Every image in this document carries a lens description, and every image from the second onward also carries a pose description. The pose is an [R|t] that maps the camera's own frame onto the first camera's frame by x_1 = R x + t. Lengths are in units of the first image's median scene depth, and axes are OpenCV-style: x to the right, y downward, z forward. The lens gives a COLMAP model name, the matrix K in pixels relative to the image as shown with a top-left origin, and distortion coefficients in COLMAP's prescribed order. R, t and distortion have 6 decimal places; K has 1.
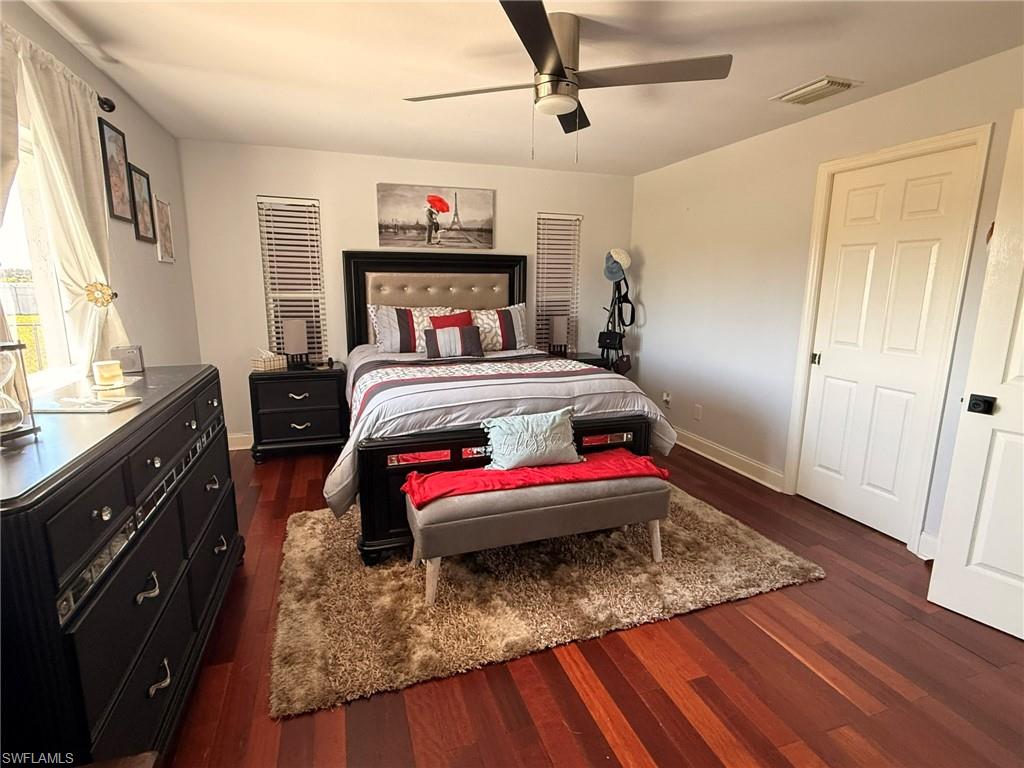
lens RADIAL K [[514.1, 0, 512.0], [0, 514.1, 384.0], [0, 0, 1]] dist [-0.004232, -0.000519]
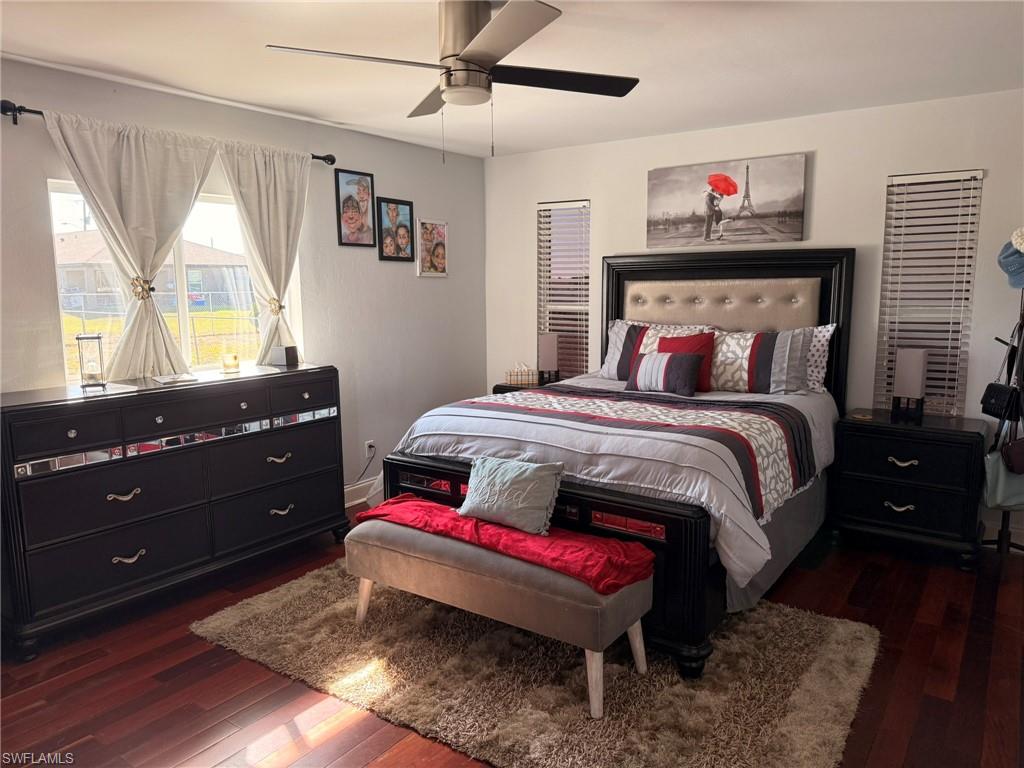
lens RADIAL K [[712.7, 0, 511.1], [0, 712.7, 398.4], [0, 0, 1]] dist [0.038972, -0.094928]
pose [[0.579247, 0.115954, -0.806863, 0.547276], [-0.145761, 0.988611, 0.037432, -0.046459], [0.802014, 0.095927, 0.589552, 0.194681]]
